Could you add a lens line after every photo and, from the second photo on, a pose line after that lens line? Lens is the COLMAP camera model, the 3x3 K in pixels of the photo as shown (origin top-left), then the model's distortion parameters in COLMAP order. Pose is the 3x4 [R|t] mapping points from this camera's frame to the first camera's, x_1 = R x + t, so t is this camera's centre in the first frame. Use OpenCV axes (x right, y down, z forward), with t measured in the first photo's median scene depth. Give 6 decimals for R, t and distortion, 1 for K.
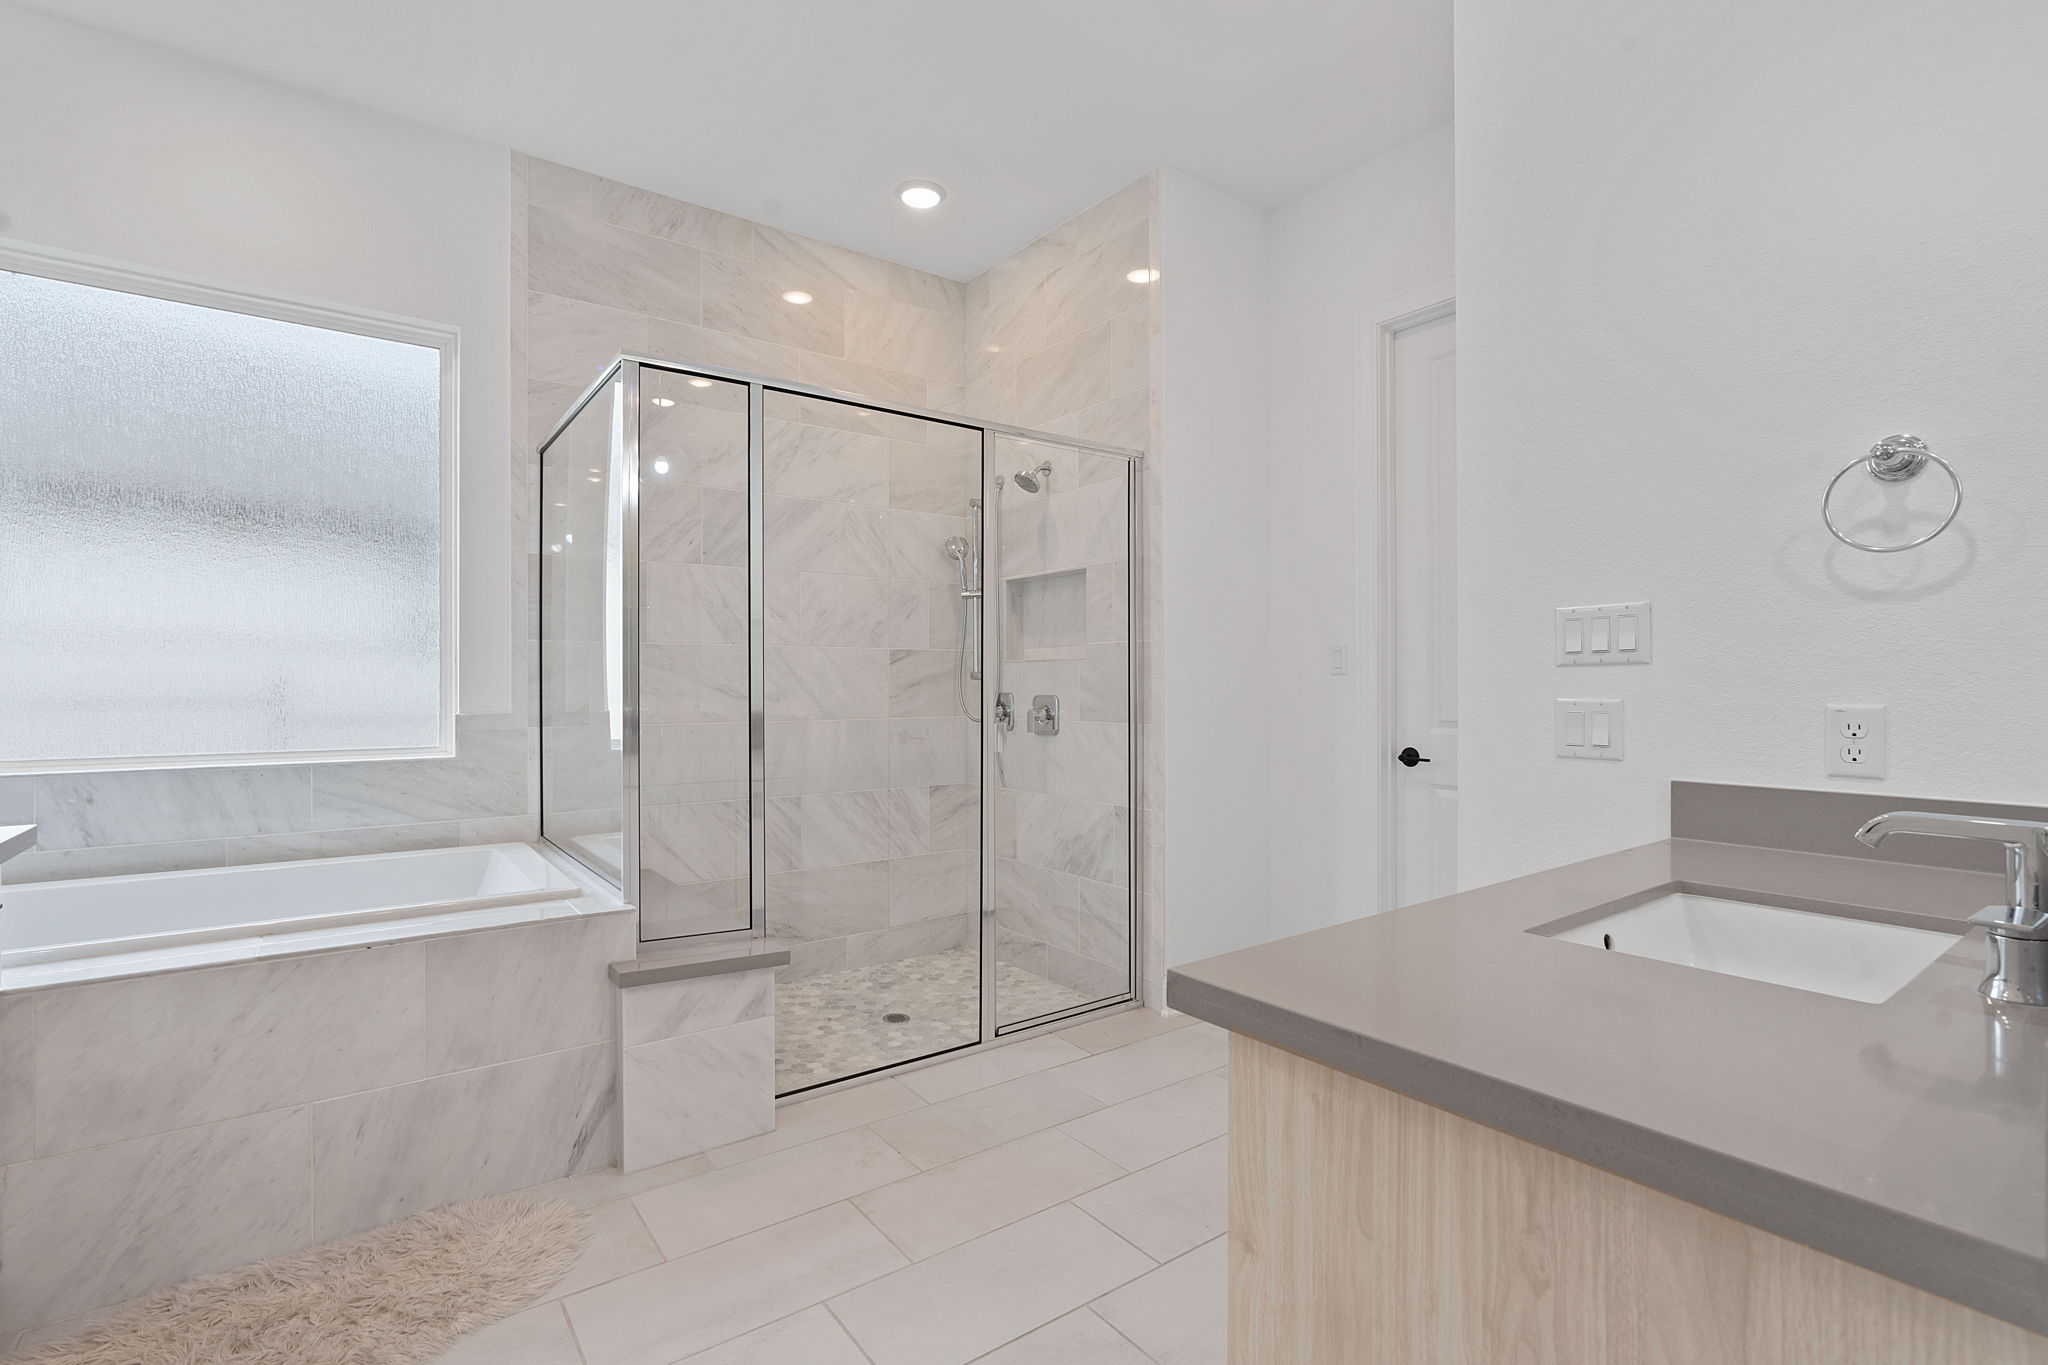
lens RADIAL K [[935.3, 0, 1011.9], [0, 935.3, 685.4], [0, 0, 1]] dist [-0.010861, 0.003152]
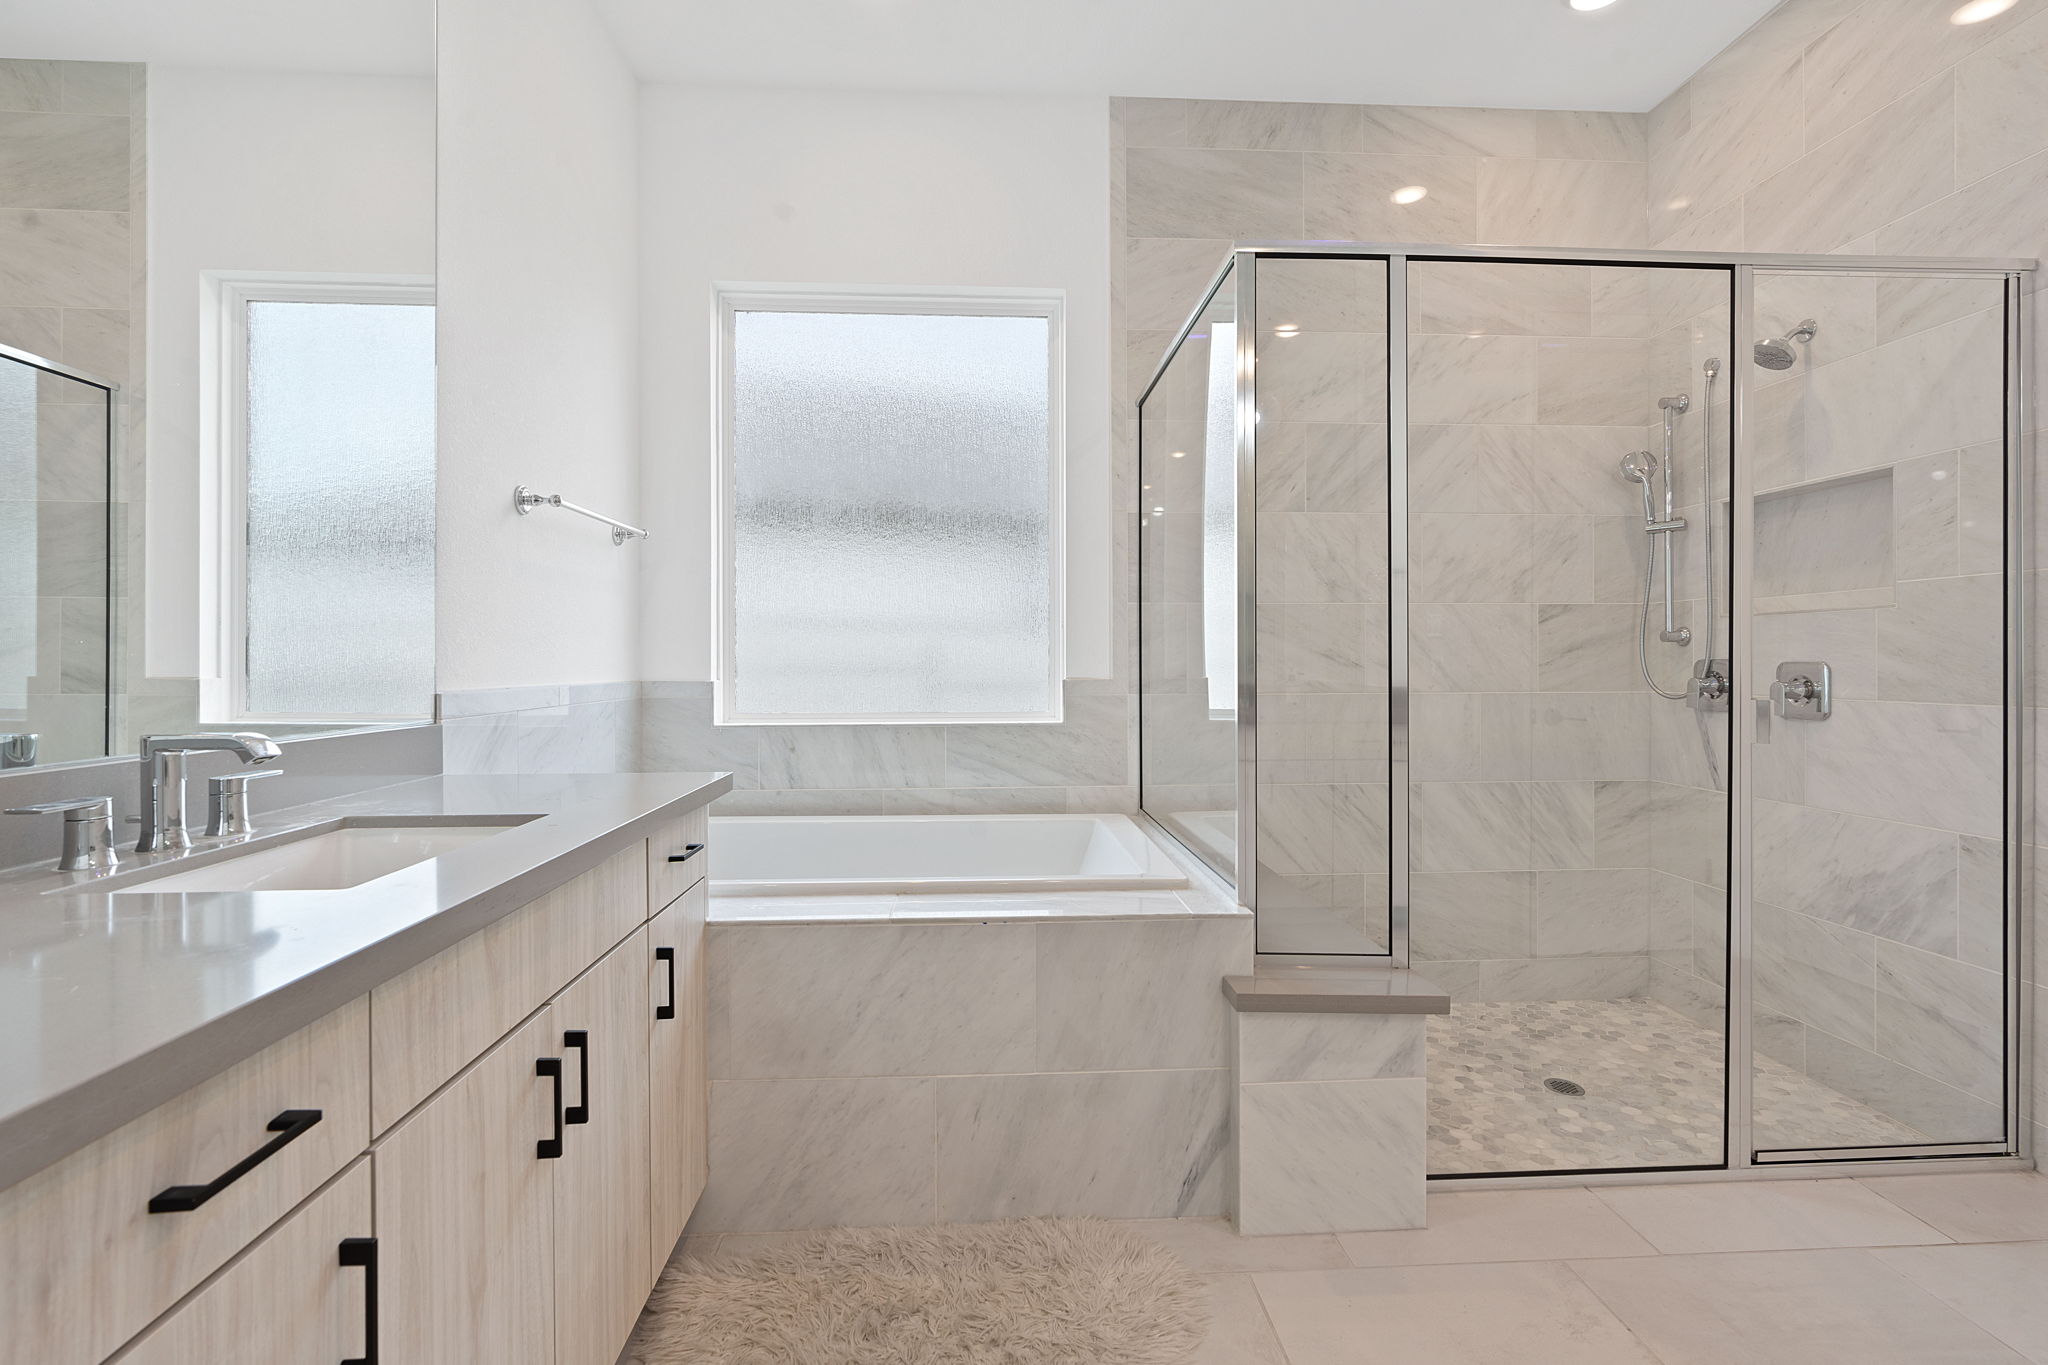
lens RADIAL K [[935.3, 0, 1025.0], [0, 935.3, 657.7], [0, 0, 1]] dist [-0.010861, 0.003152]
pose [[0.838878, -0.002284, -0.544314, -0.089198], [0.001263, 0.999997, -0.002249, 0.010062], [0.544317, 0.001199, 0.838878, 0.143701]]
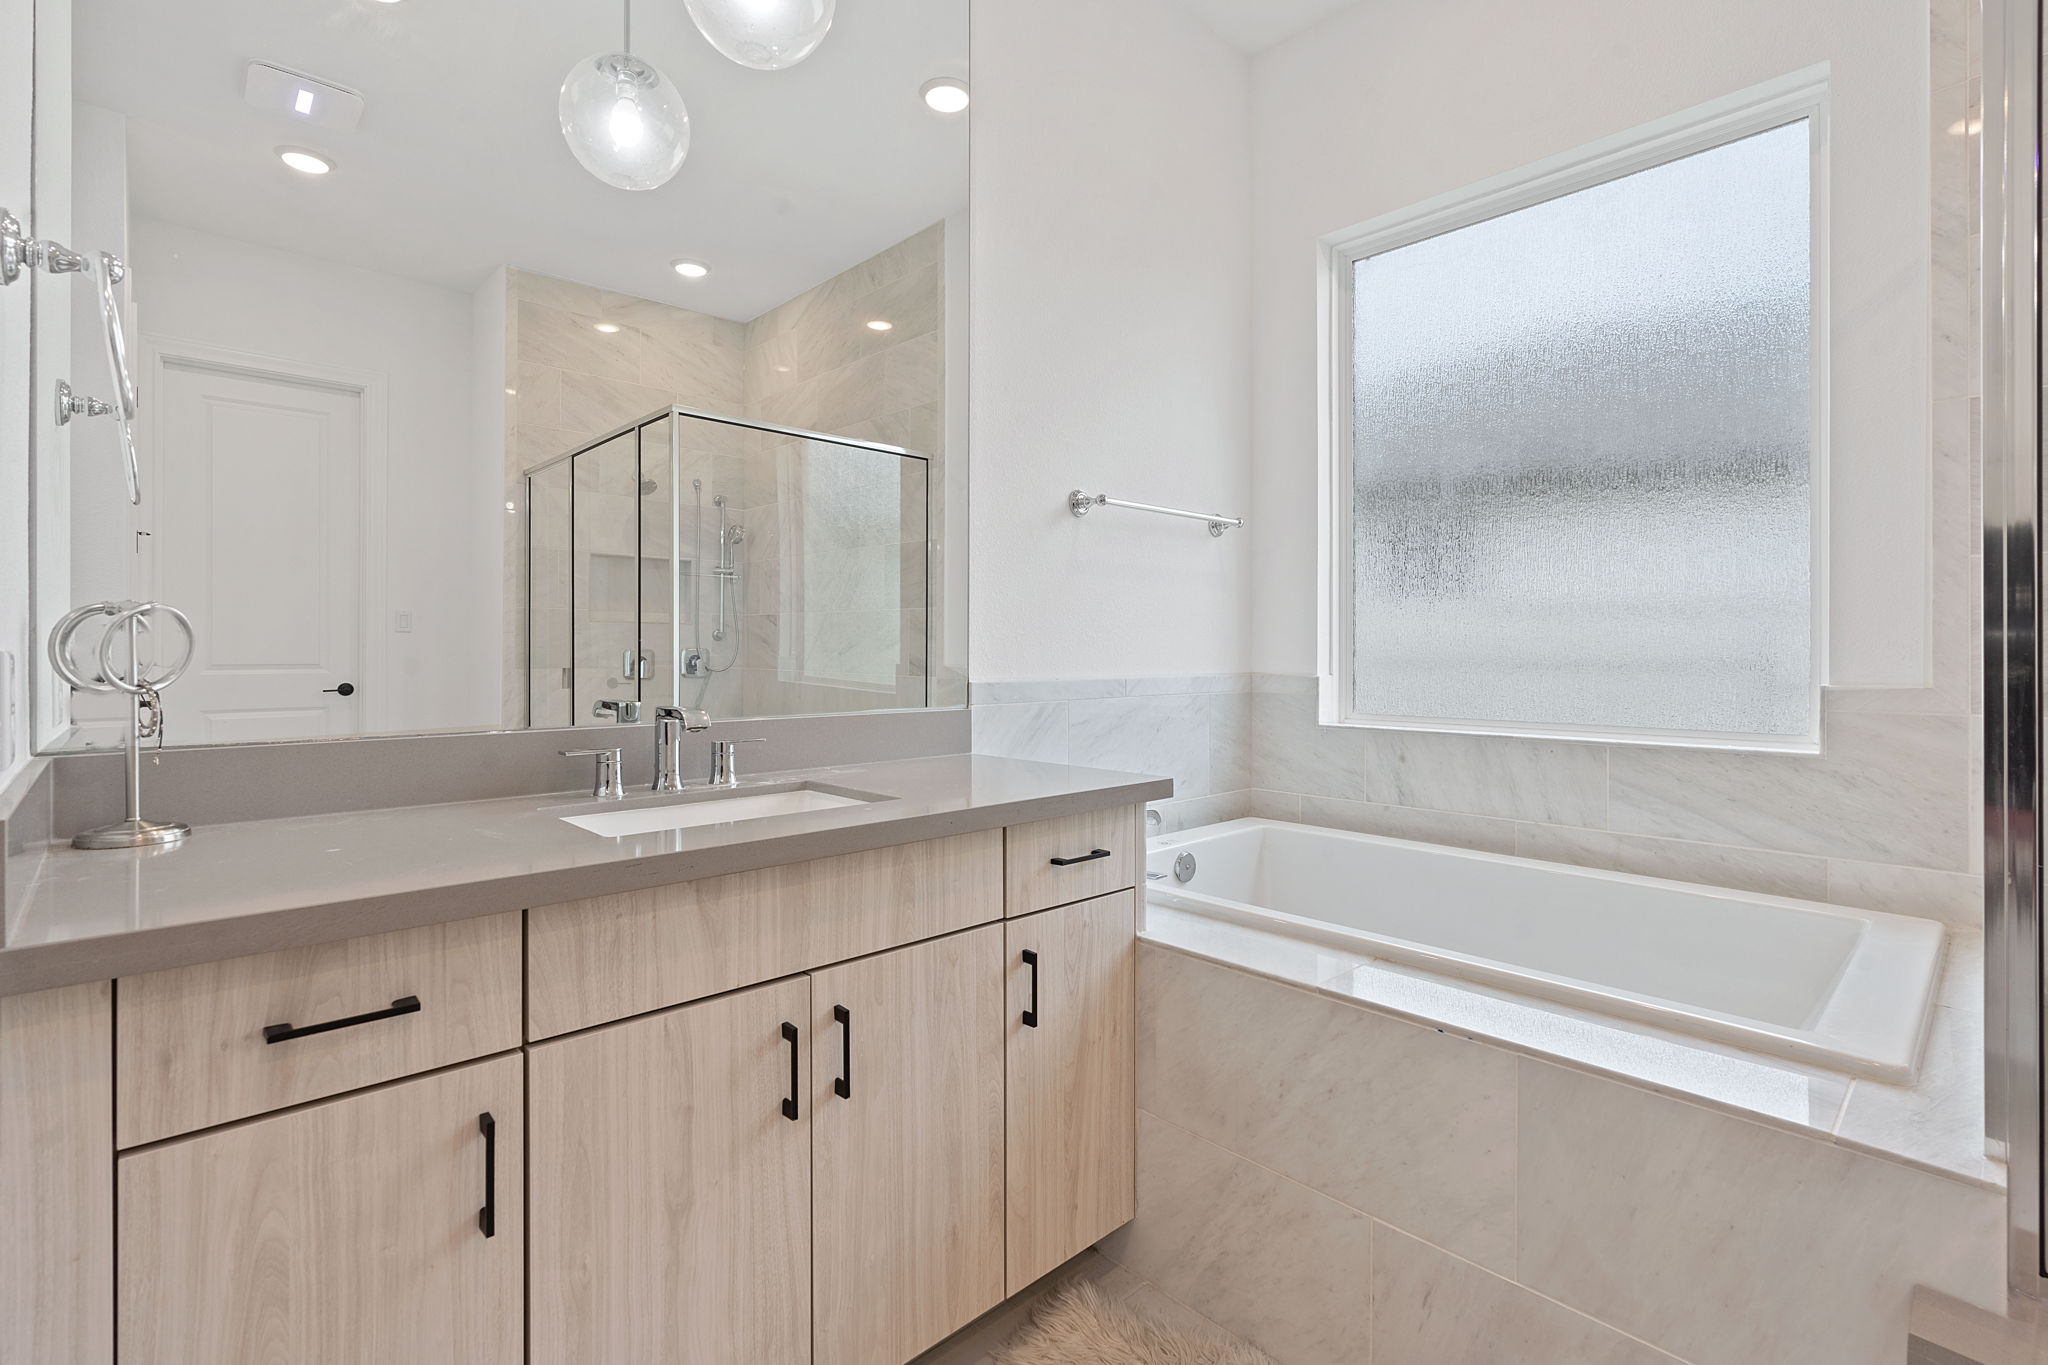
lens RADIAL K [[935.3, 0, 1001.6], [0, 935.3, 648.9], [0, 0, 1]] dist [-0.010861, 0.003152]
pose [[0.115989, -0.003845, -0.993243, -0.045065], [-0.000376, 0.999992, -0.003915, 0.009516], [0.993250, 0.000828, 0.115987, 0.385718]]
